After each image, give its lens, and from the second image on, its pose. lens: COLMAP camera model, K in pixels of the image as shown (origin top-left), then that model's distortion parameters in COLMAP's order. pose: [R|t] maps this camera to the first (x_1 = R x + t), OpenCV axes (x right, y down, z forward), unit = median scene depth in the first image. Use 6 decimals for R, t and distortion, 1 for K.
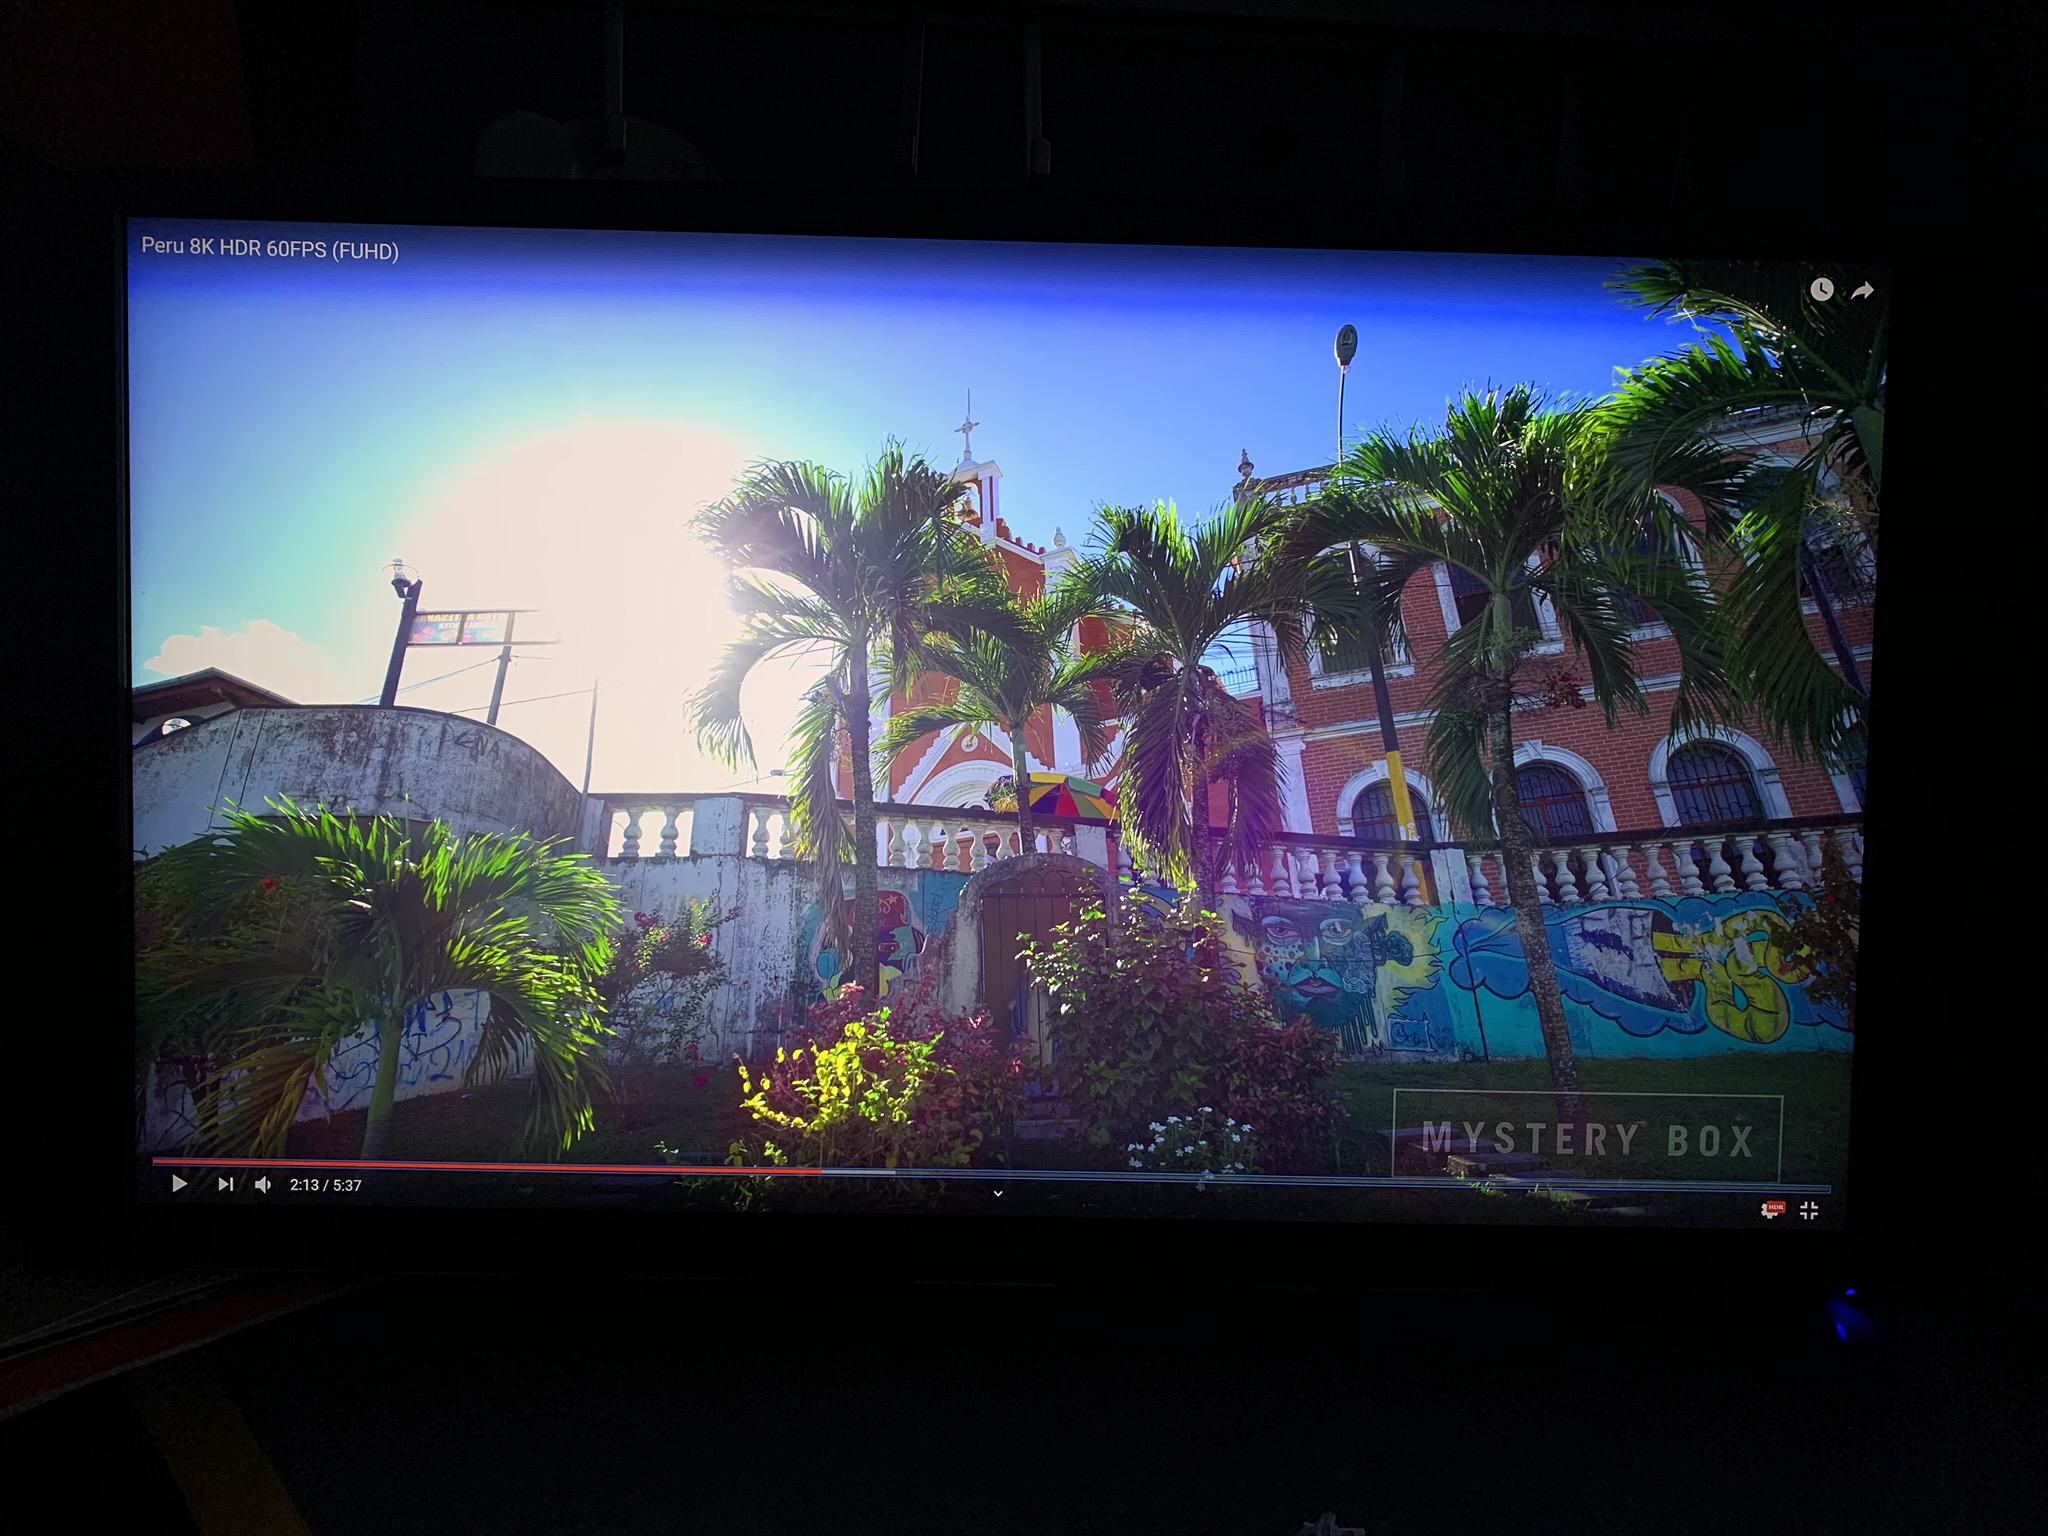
lens RADIAL K [[1552.2, 0, 1024.0], [0, 1552.2, 768.0], [0, 0, 1]] dist [0.028189, -0.006361]
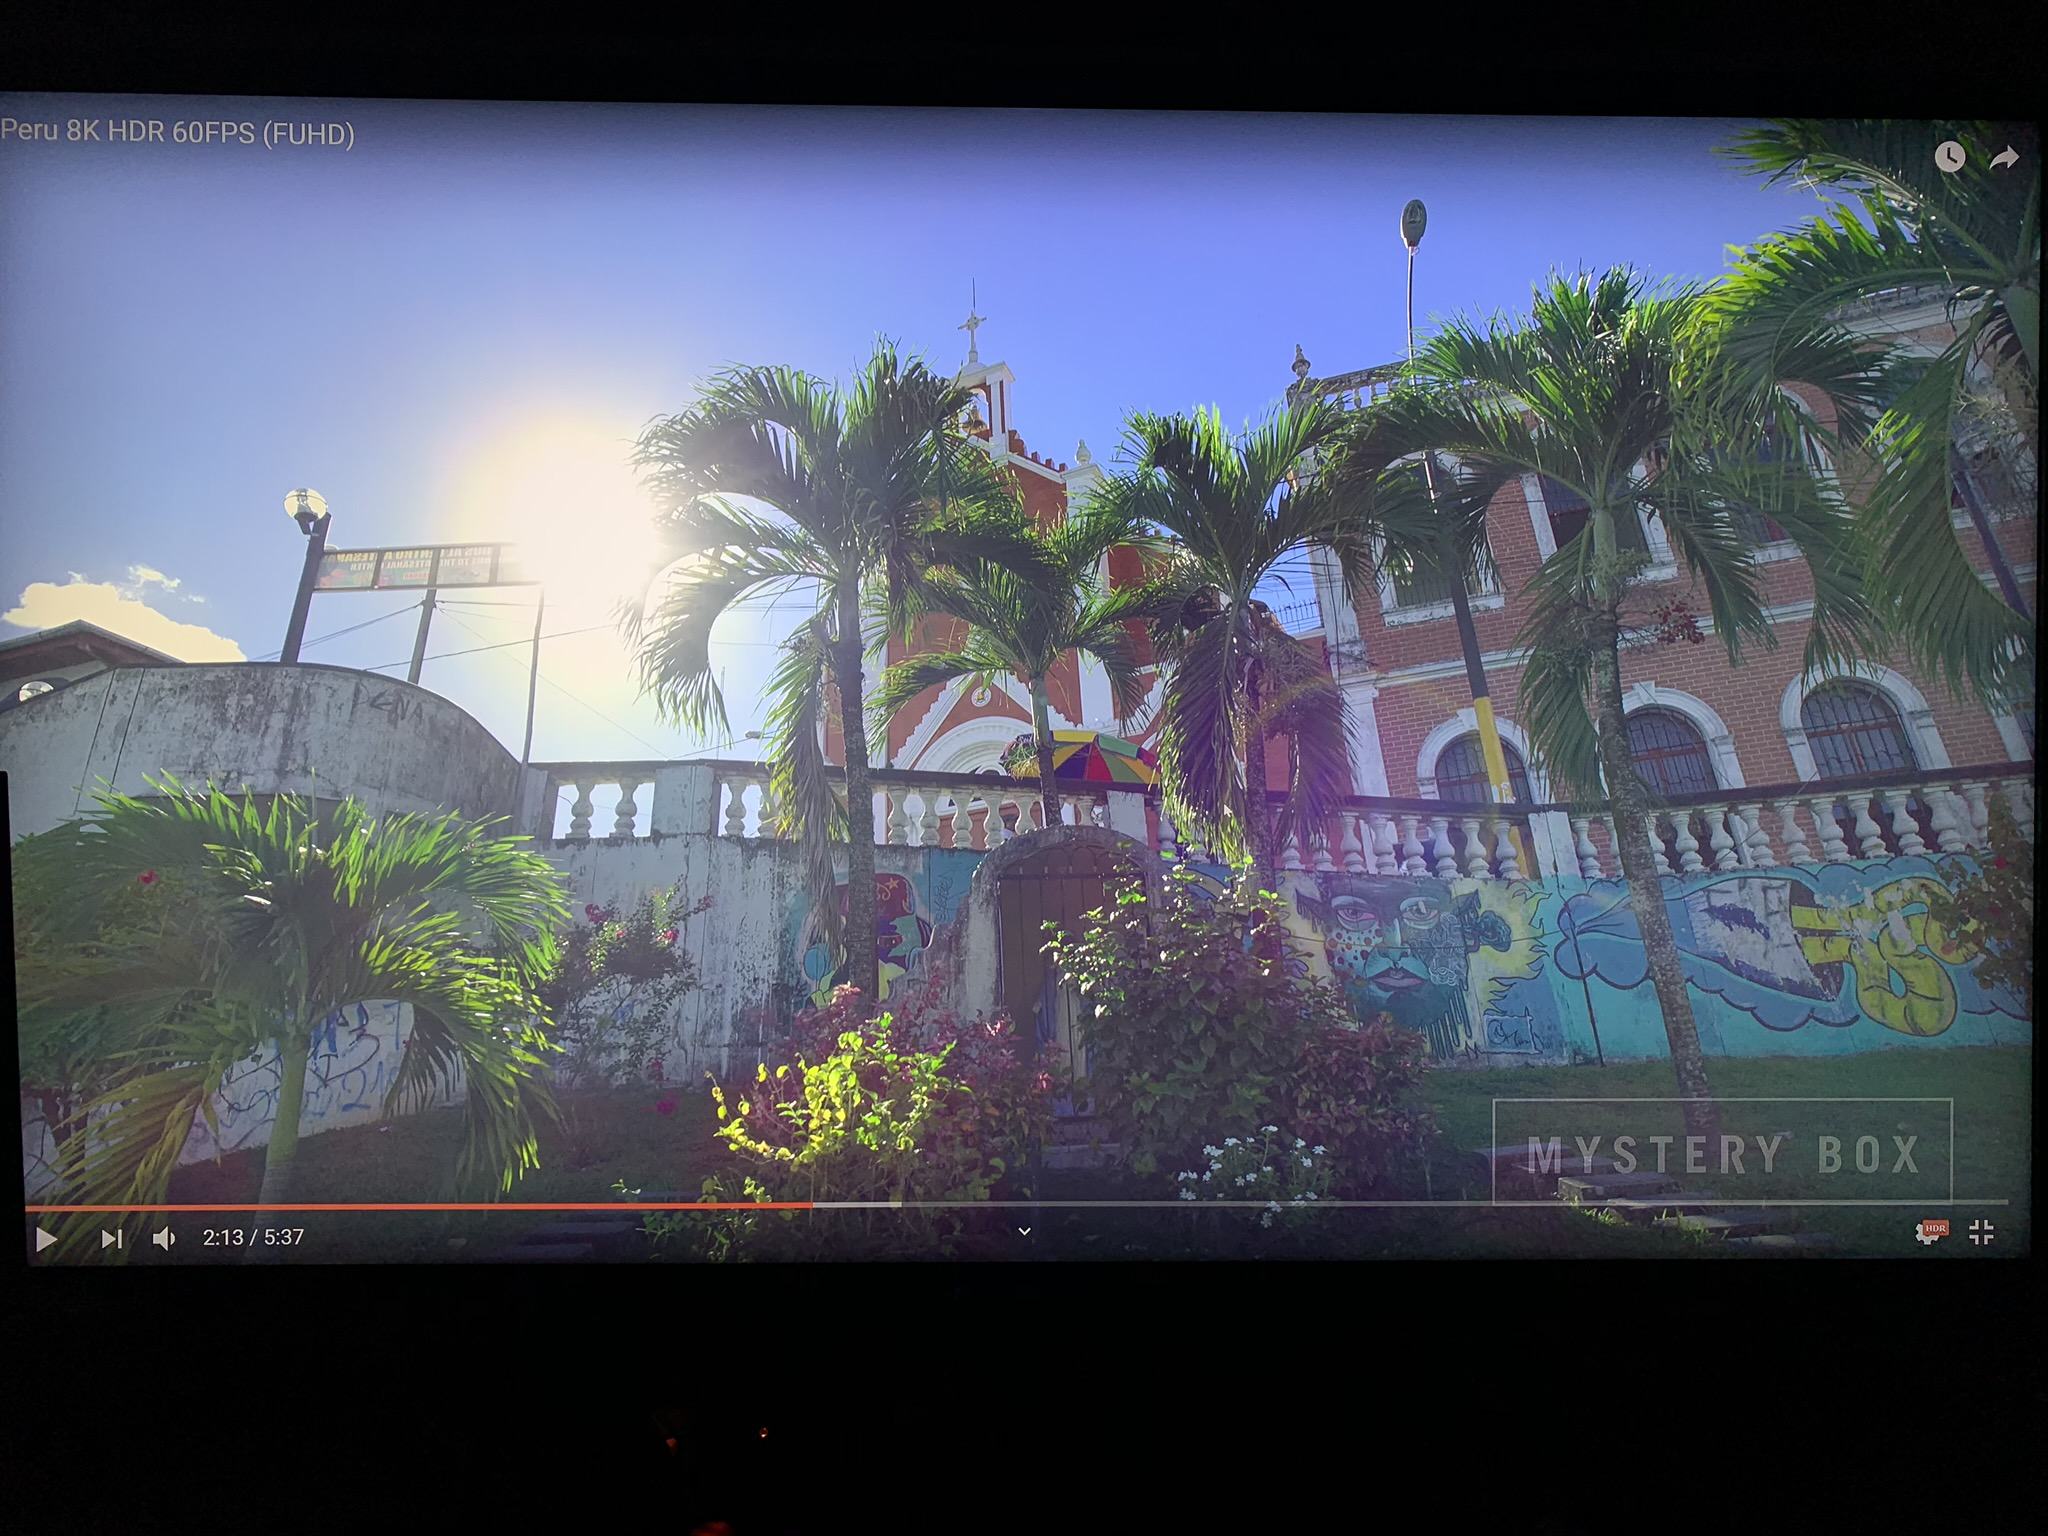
lens RADIAL K [[1552.2, 0, 1024.0], [0, 1552.2, 768.0], [0, 0, 1]] dist [0.028189, -0.006361]
pose [[0.999831, -0.015857, -0.009268, -0.004645], [0.016134, 0.999400, 0.030659, -0.002497], [0.008776, -0.030803, 0.999487, 0.155115]]
